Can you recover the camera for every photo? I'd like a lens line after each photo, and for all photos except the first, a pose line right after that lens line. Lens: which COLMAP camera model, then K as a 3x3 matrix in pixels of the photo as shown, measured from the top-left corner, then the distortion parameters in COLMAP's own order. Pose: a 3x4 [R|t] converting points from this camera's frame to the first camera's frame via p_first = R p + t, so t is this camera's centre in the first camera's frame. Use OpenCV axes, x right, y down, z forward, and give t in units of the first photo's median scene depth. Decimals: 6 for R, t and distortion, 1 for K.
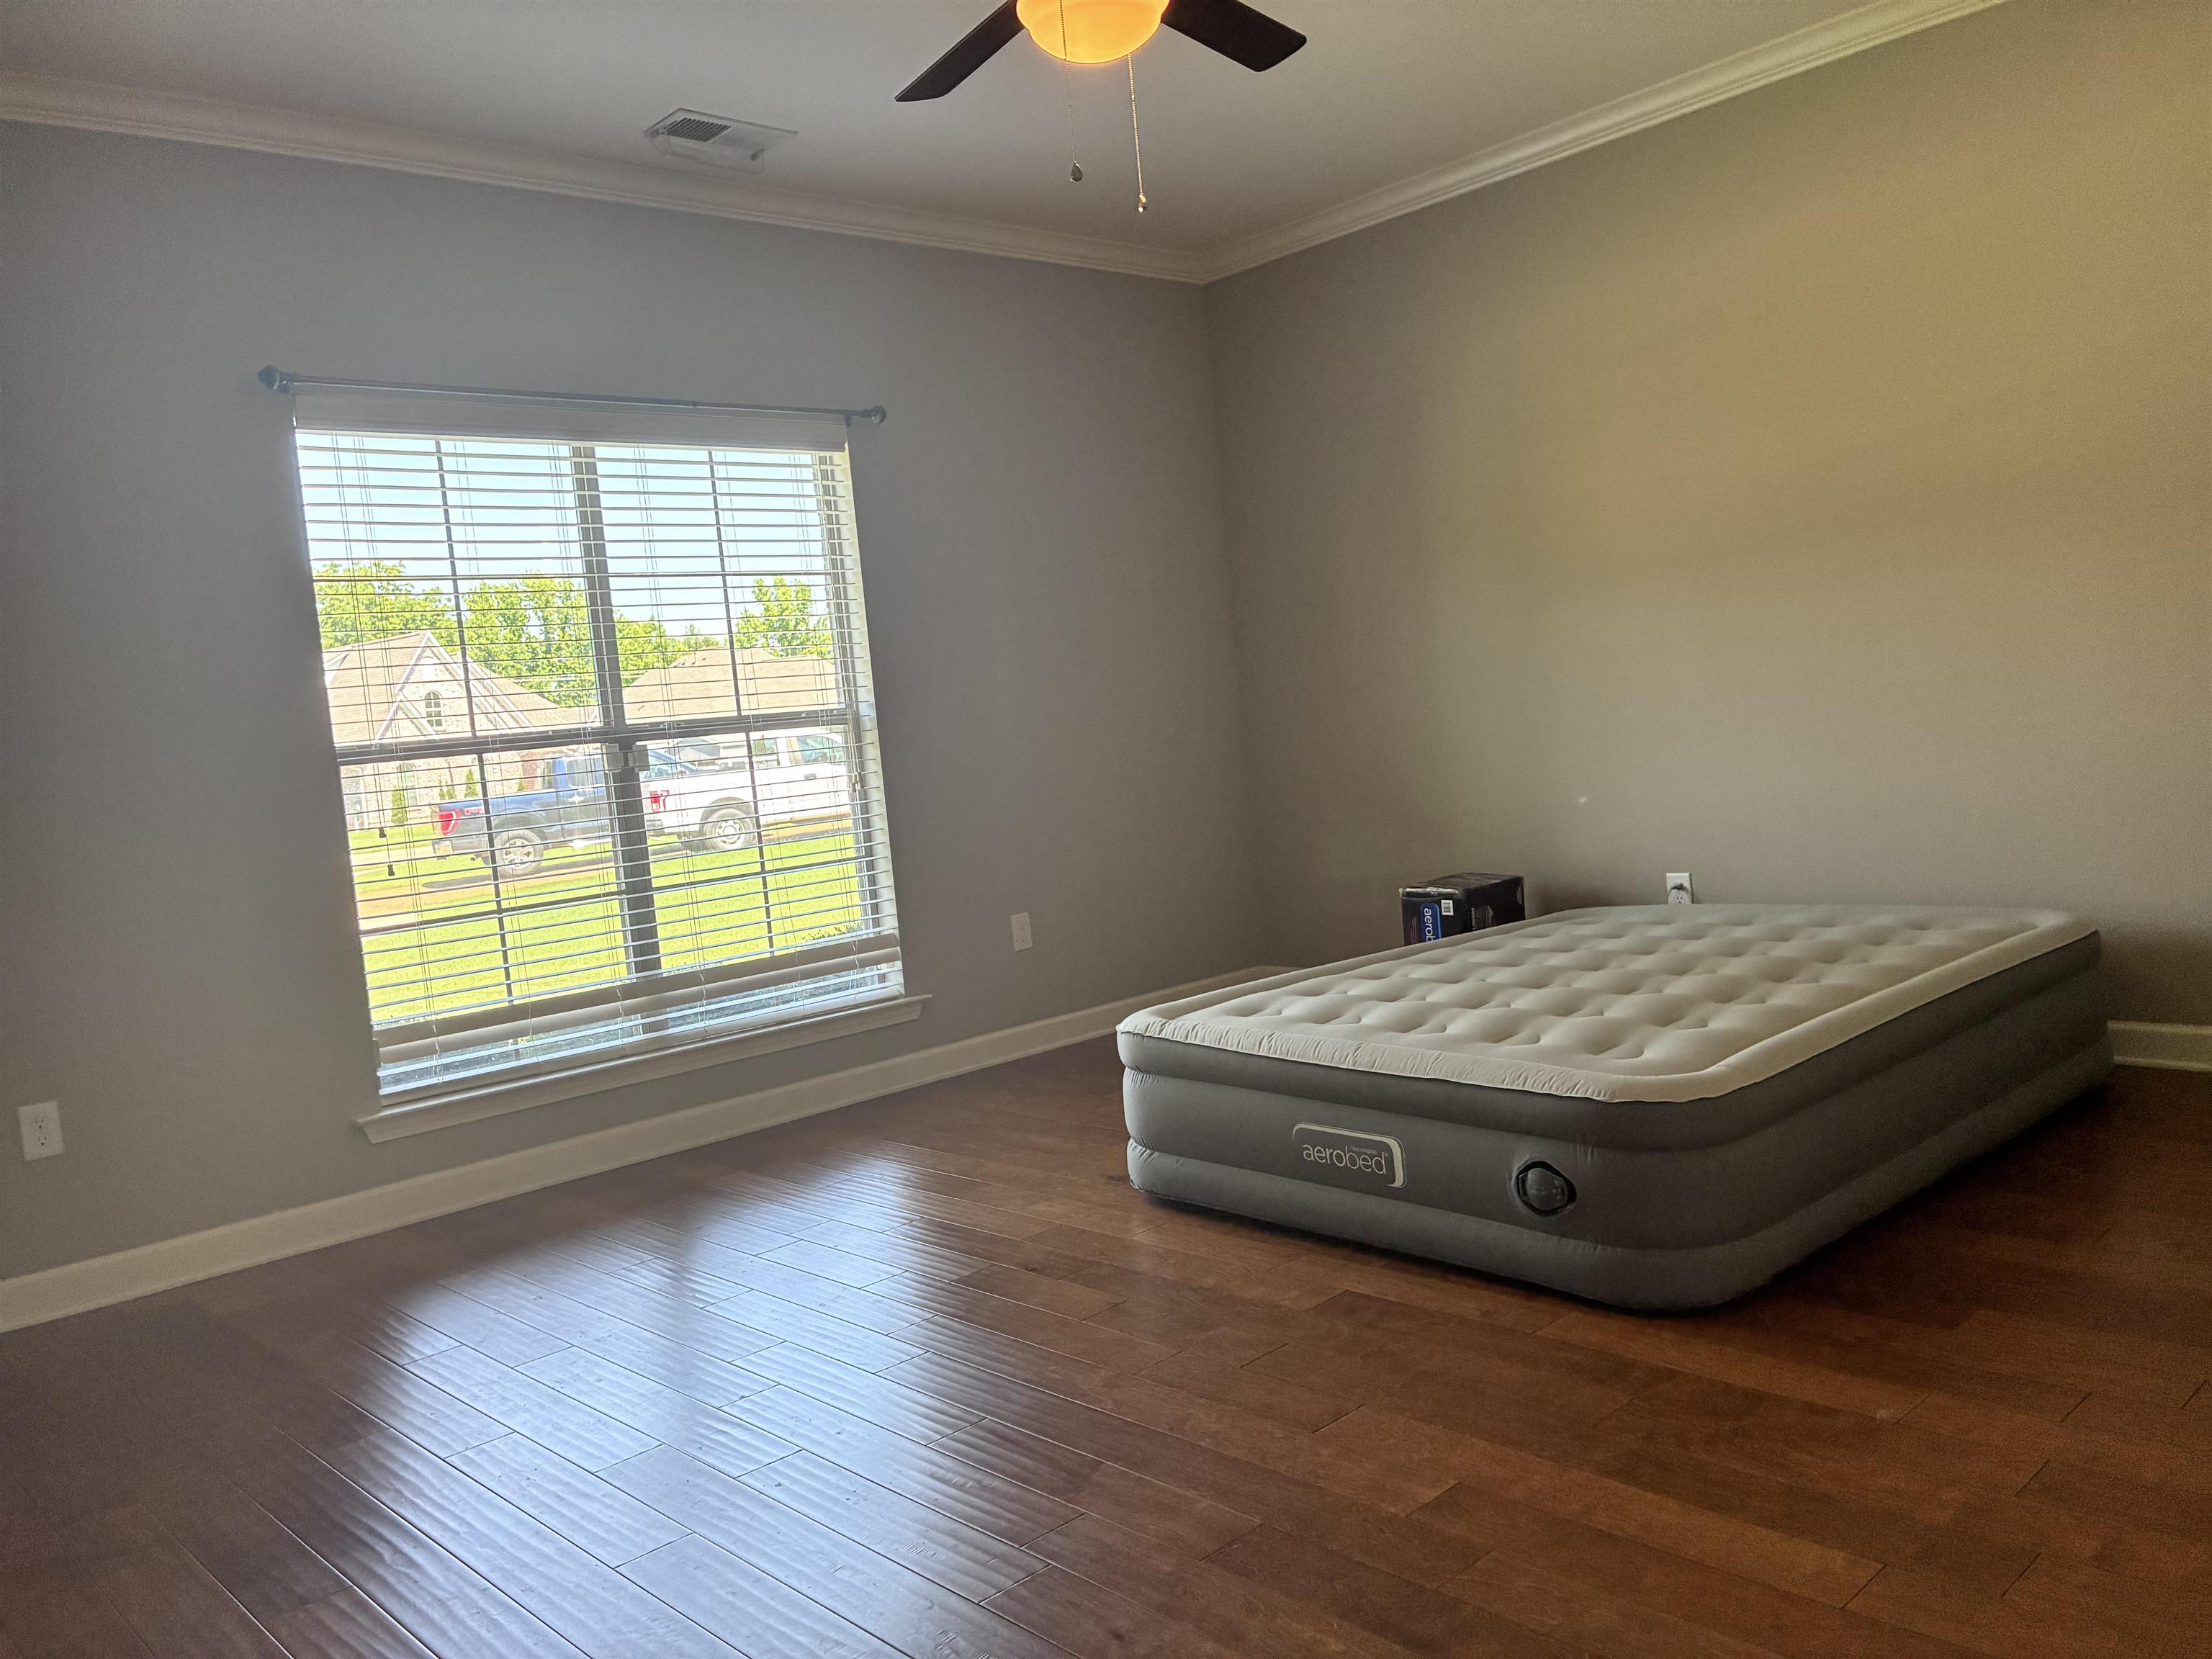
lens RADIAL K [[1682.7, 0, 1102.5], [0, 1682.7, 845.6], [0, 0, 1]] dist [0.054369, -0.072681]
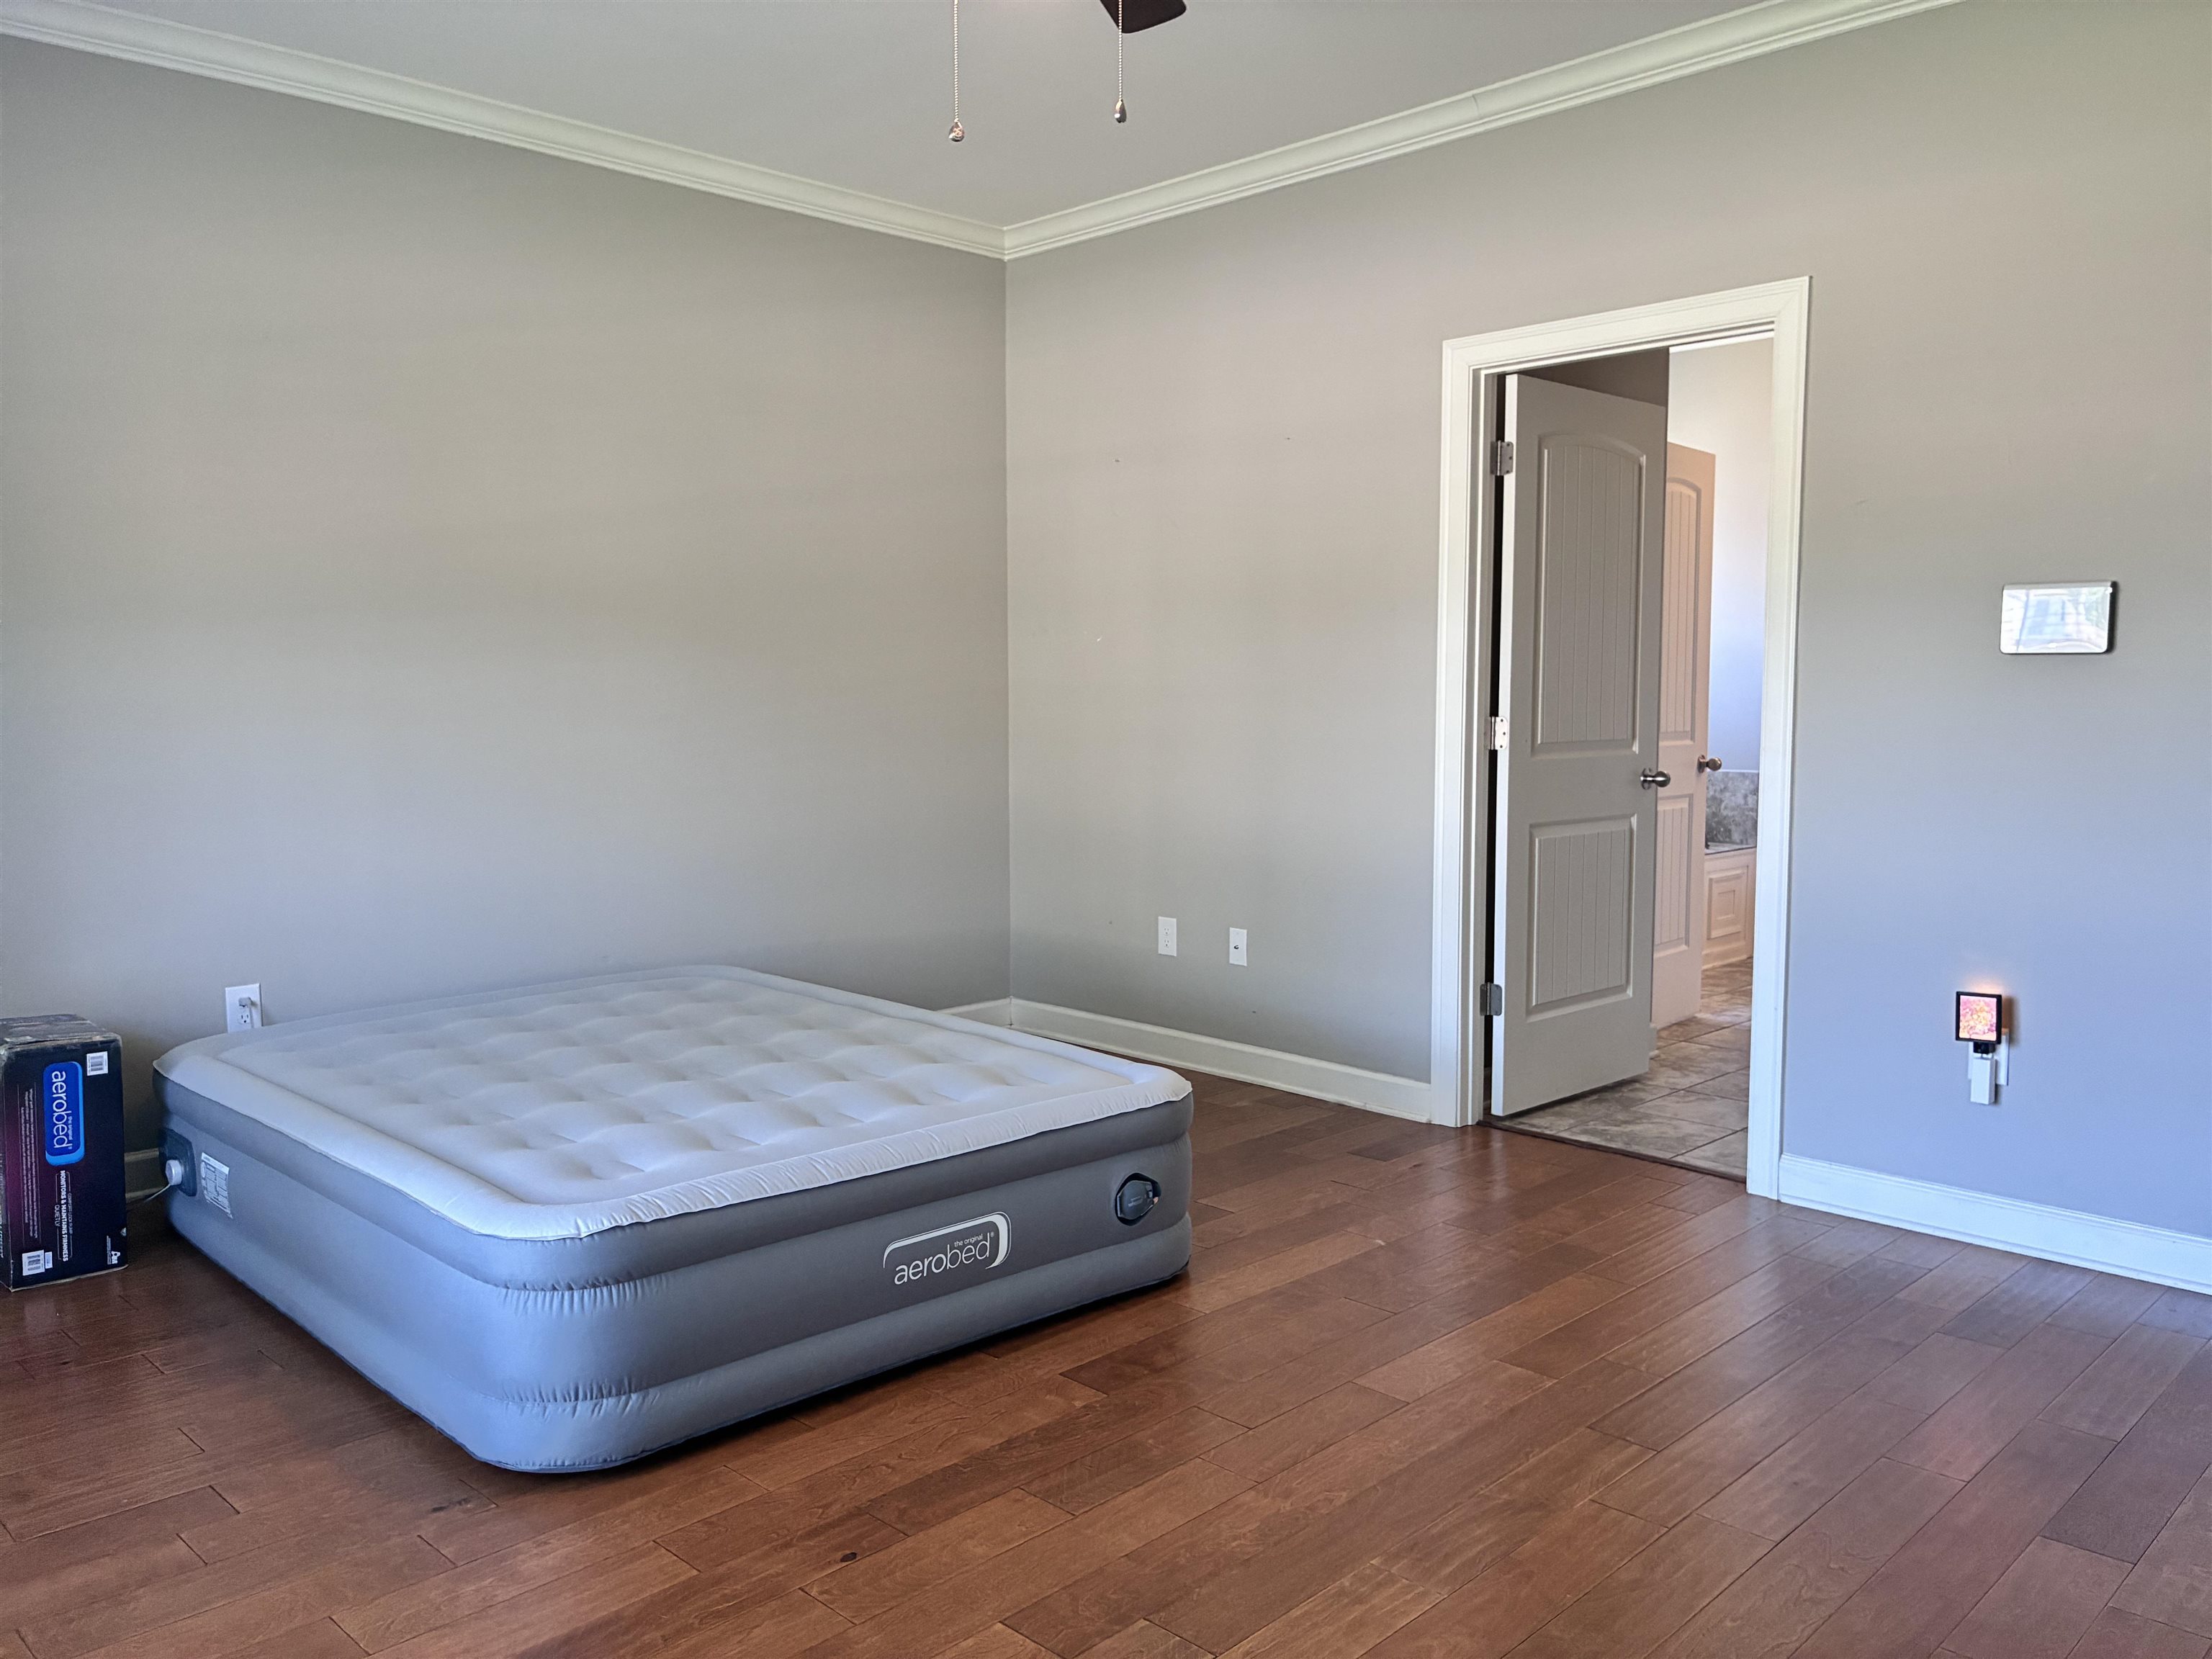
lens RADIAL K [[1682.7, 0, 1111.3], [0, 1682.7, 835.8], [0, 0, 1]] dist [0.054369, -0.072681]
pose [[-0.046389, 0.008870, 0.998884, -0.778387], [0.081348, 0.996673, -0.005073, -0.027982], [-0.995606, 0.081022, -0.046956, 0.963395]]
